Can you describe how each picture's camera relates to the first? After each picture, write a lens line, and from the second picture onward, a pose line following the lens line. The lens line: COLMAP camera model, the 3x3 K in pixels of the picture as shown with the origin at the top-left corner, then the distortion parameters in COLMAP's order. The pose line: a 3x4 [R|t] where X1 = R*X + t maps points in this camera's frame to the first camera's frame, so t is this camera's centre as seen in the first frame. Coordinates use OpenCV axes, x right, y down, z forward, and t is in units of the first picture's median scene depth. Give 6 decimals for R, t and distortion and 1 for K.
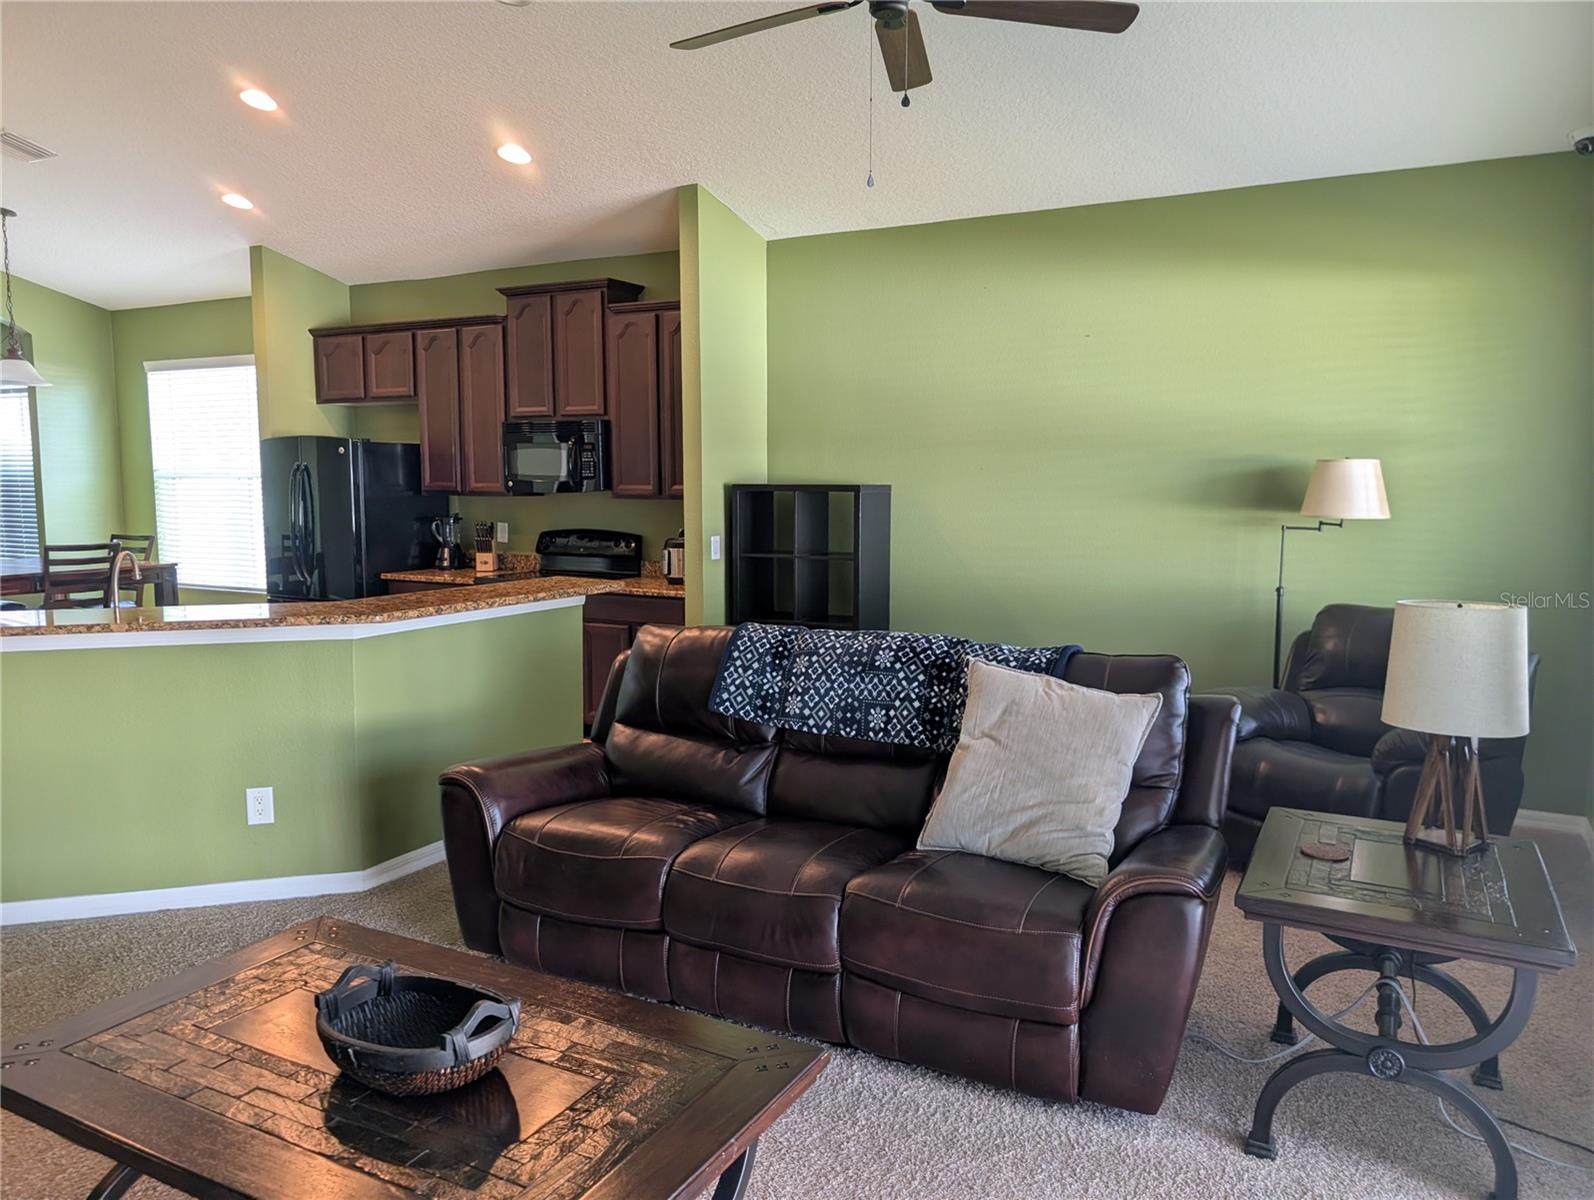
lens RADIAL K [[1147.0, 0, 805.1], [0, 1147.0, 603.2], [0, 0, 1]] dist [0.019447, -0.018153]
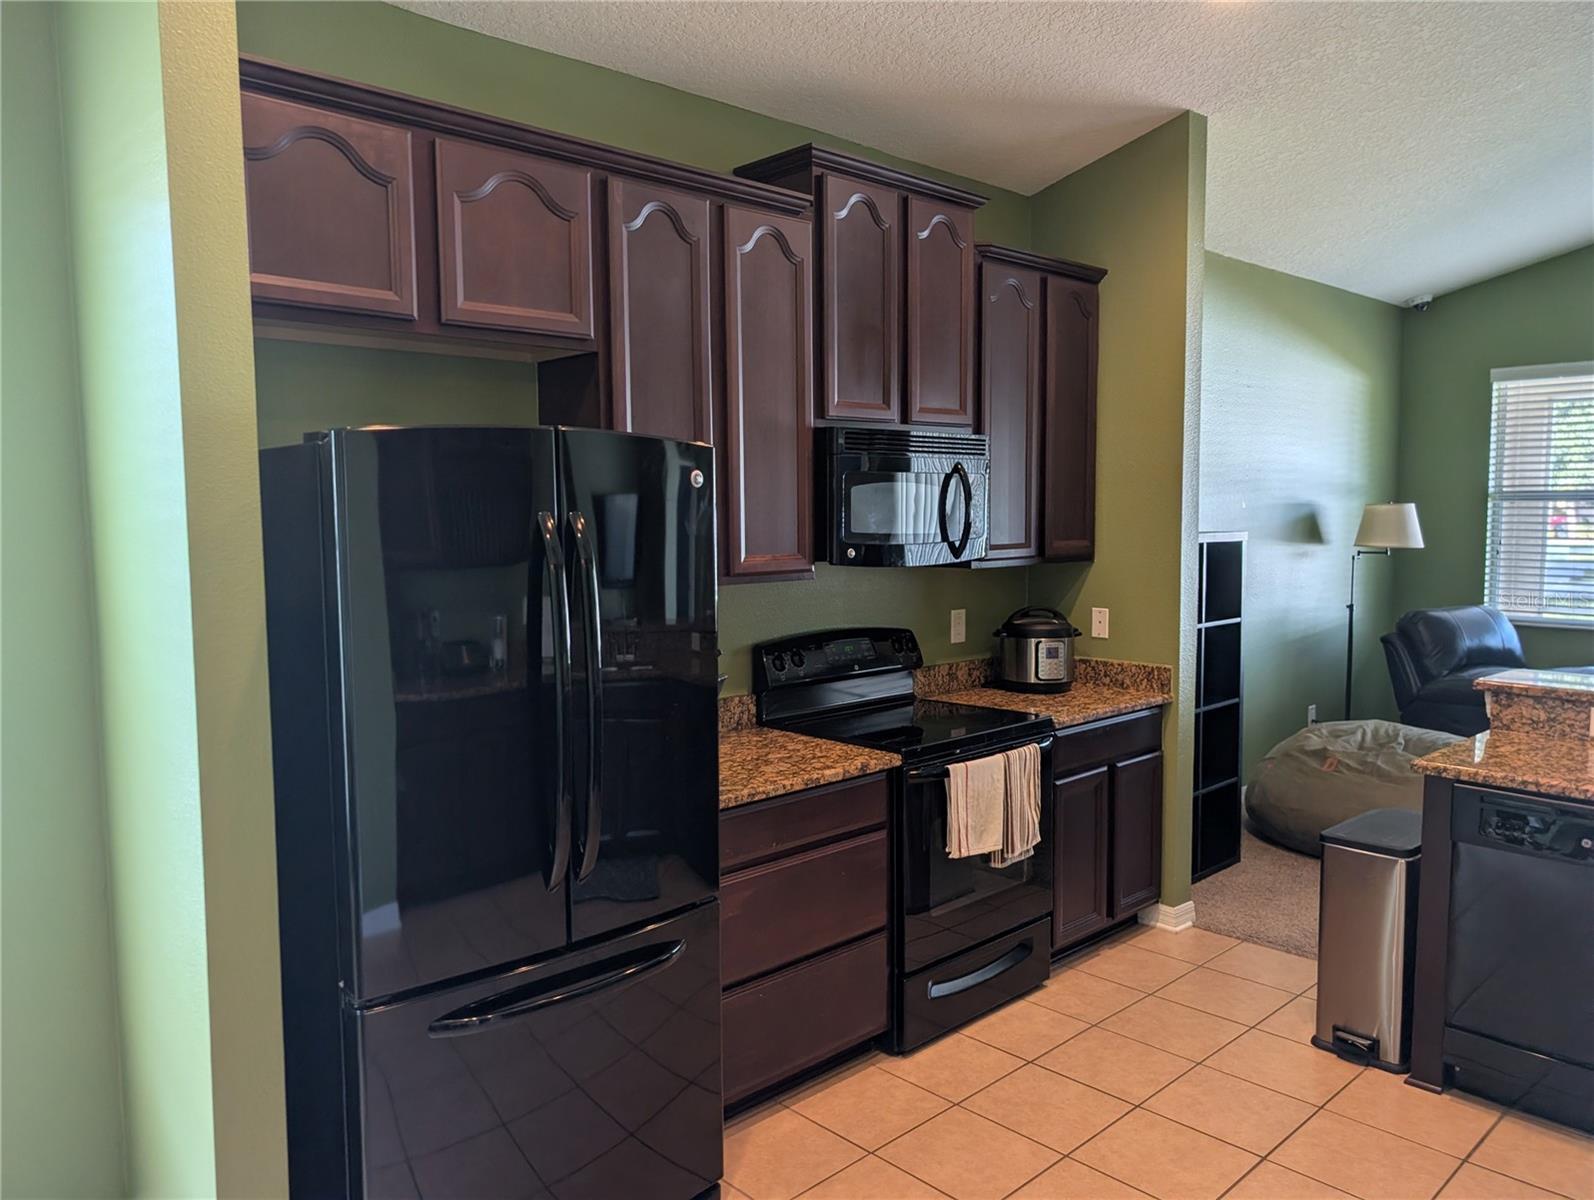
lens RADIAL K [[1147.0, 0, 804.8], [0, 1147.0, 602.7], [0, 0, 1]] dist [0.019447, -0.018153]
pose [[0.314129, -0.084625, 0.945601, -0.678738], [0.107297, 0.992802, 0.053205, -0.103091], [-0.943297, 0.084747, 0.320948, 0.800571]]
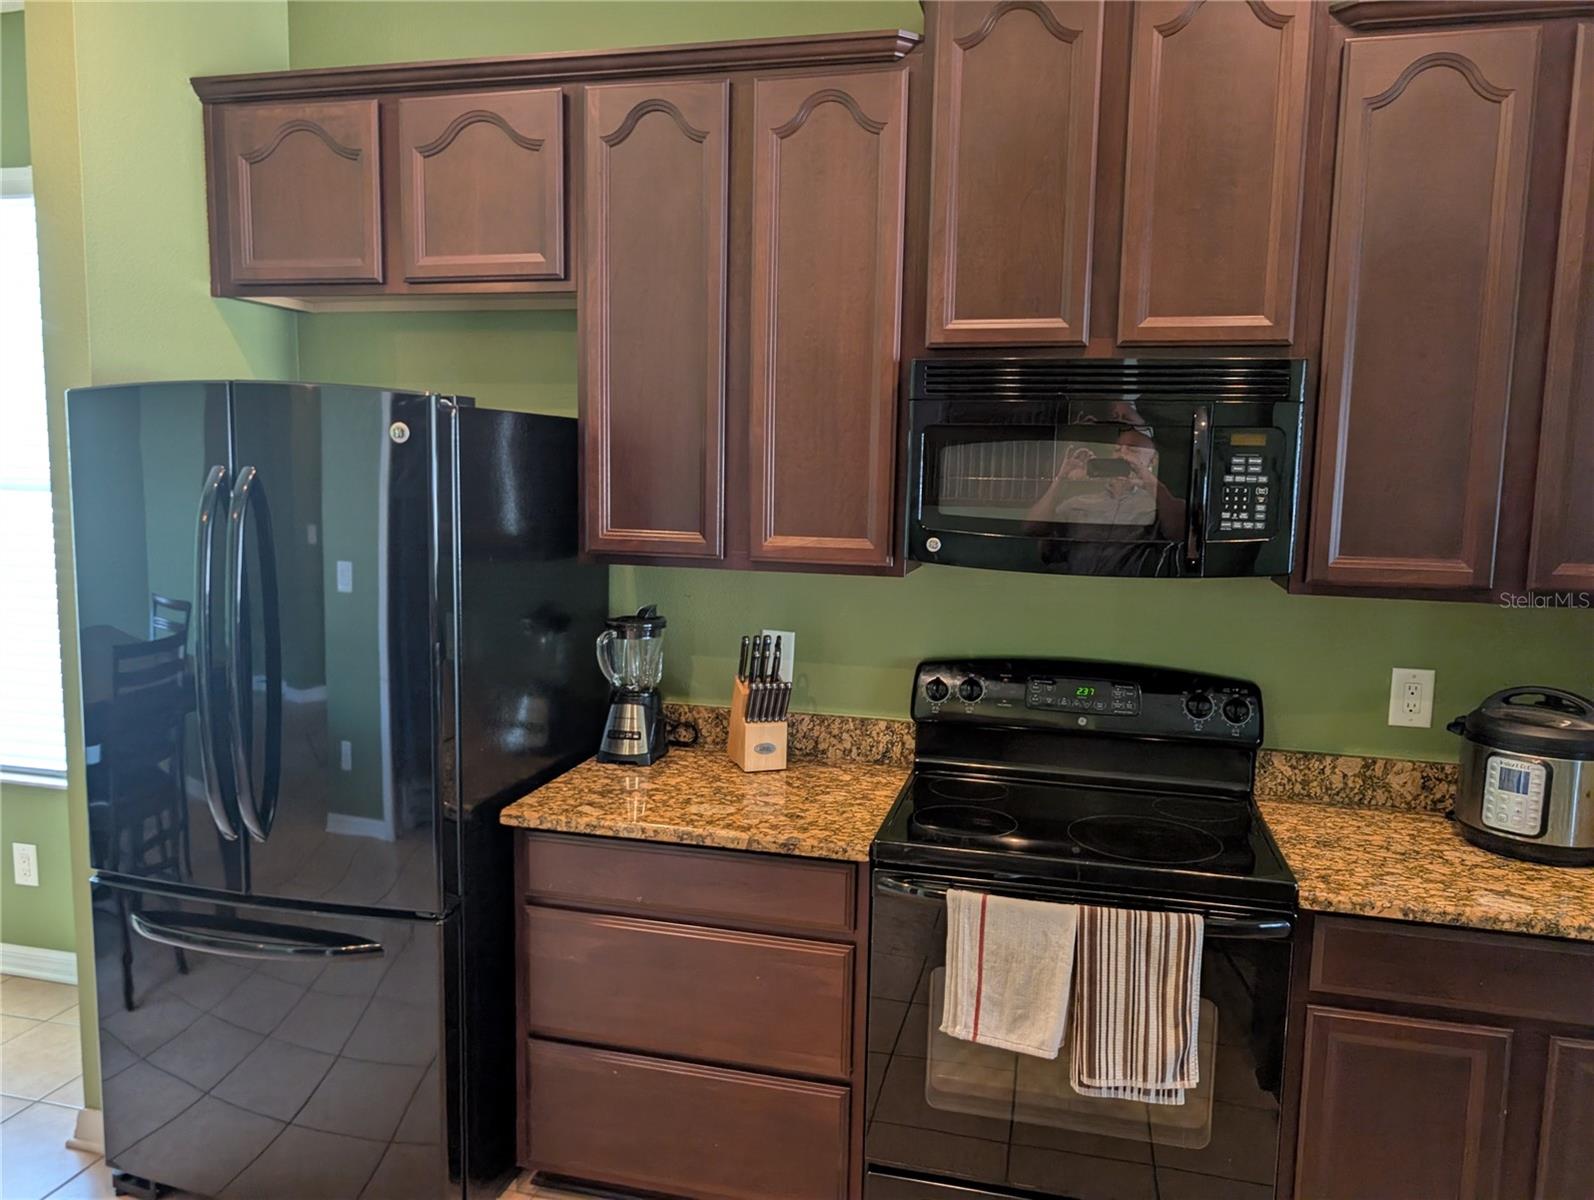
lens RADIAL K [[1147.0, 0, 788.6], [0, 1147.0, 595.1], [0, 0, 1]] dist [0.019447, -0.018153]
pose [[0.969601, -0.010168, 0.244481, -0.353508], [0.007073, 0.999883, 0.013534, -0.087165], [-0.244590, -0.011393, 0.969560, 0.633548]]
